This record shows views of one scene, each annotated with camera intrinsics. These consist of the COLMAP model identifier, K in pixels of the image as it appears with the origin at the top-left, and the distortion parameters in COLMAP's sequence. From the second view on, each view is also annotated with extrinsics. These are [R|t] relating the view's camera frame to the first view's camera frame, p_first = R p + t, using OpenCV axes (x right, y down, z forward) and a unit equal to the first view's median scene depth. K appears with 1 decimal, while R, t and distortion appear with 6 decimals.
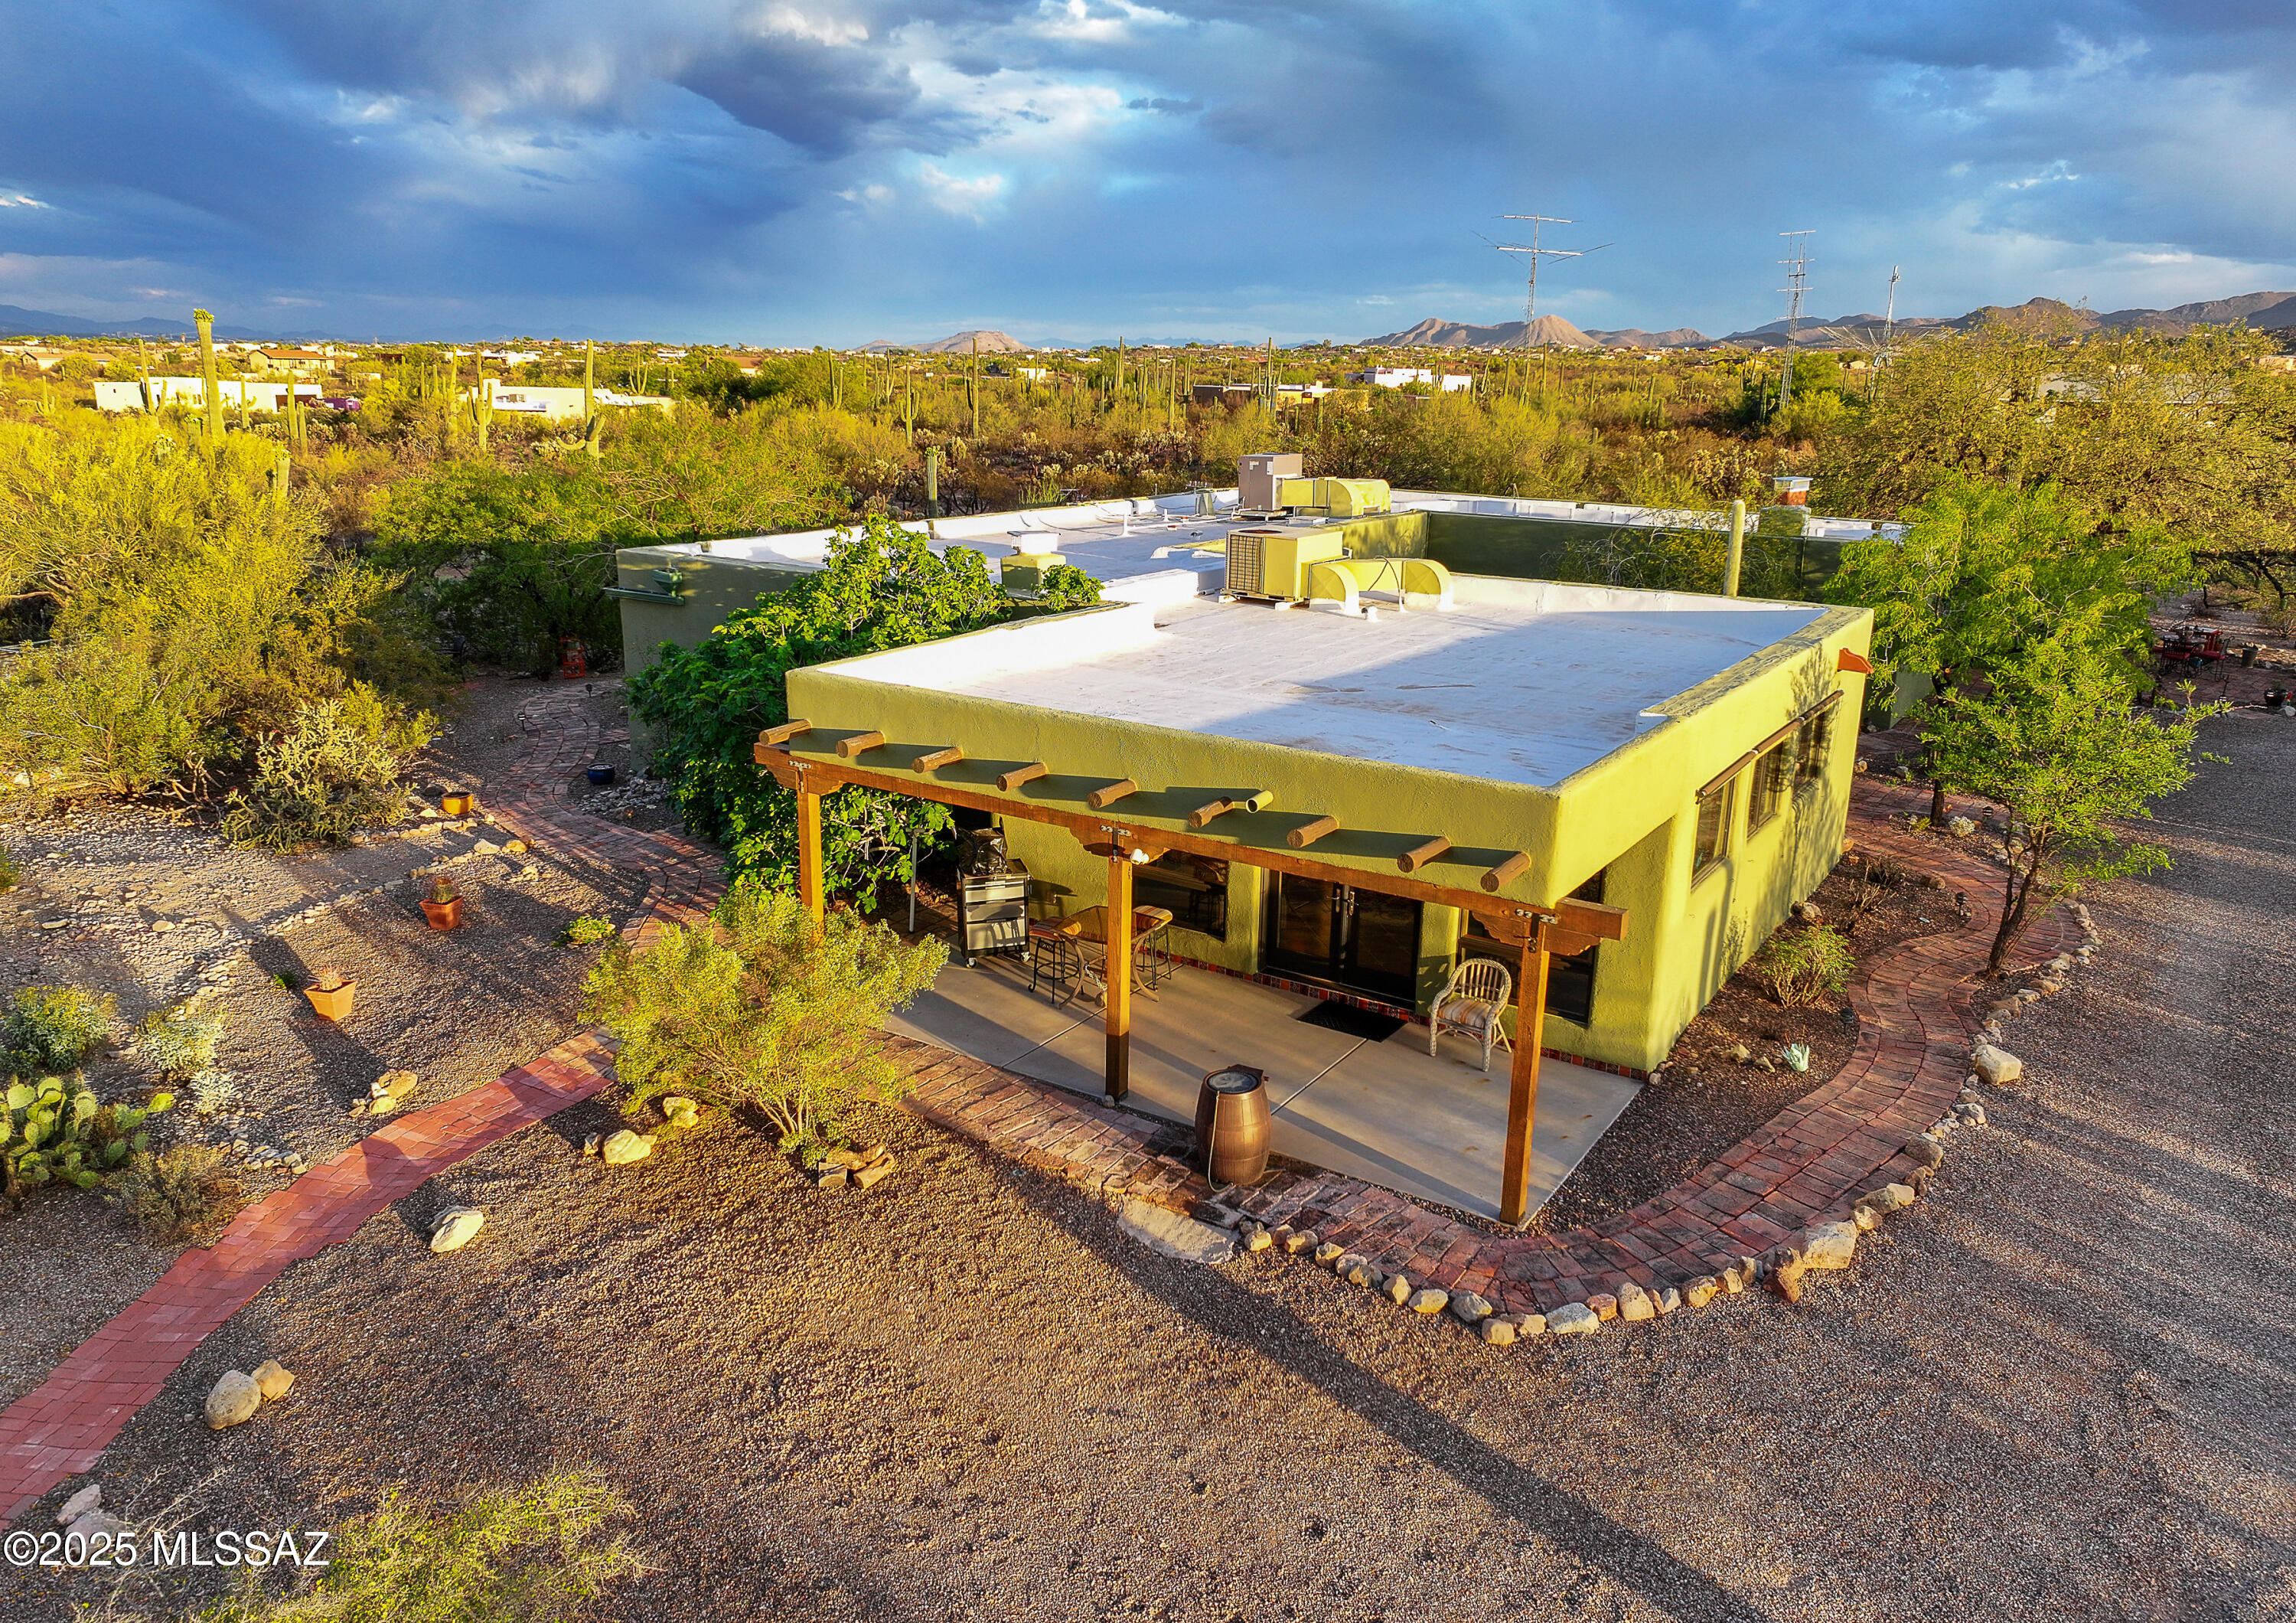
lens RADIAL K [[1639.9, 0, 1136.6], [0, 1639.9, 775.3], [0, 0, 1]] dist [0.031808, -0.056648]
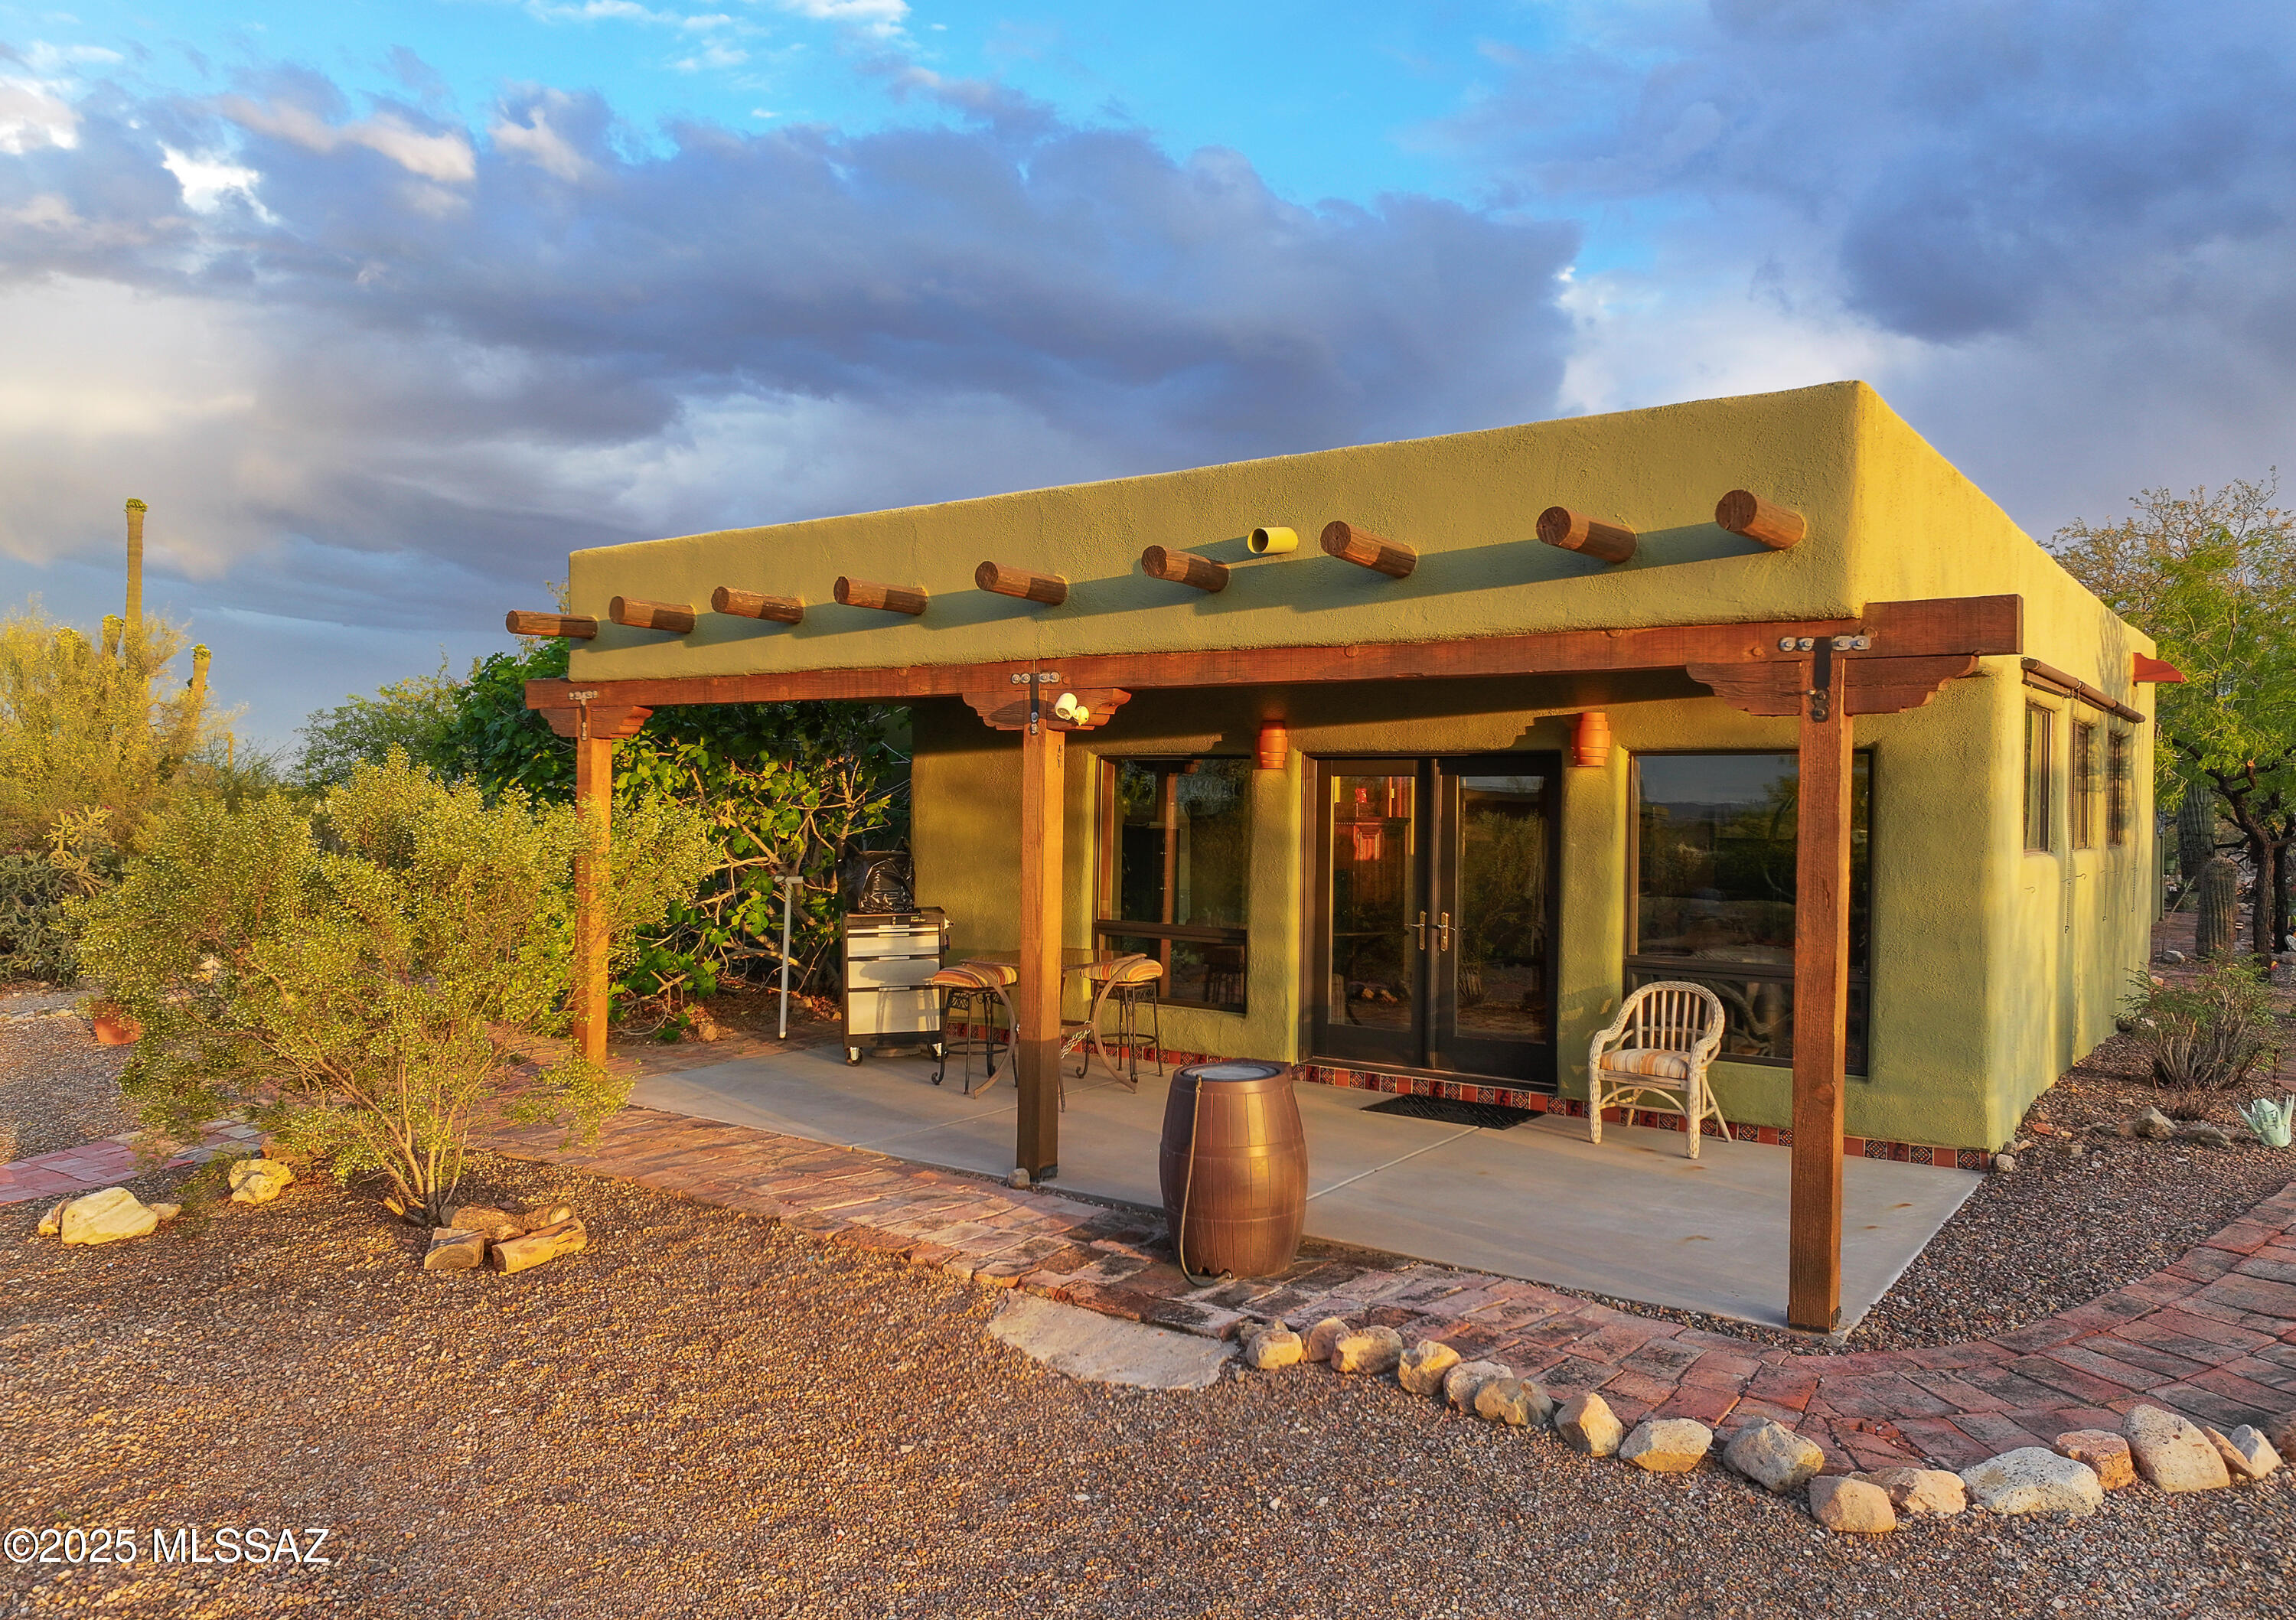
lens RADIAL K [[1607.1, 0, 1148.0], [0, 1607.1, 810.0], [0, 0, 1]] dist [0.008950, 0.003962]
pose [[0.999195, -0.002208, -0.040050, 0.054867], [-0.007968, 0.967658, -0.252139, 0.243785], [0.039311, 0.252255, 0.966862, 0.502102]]
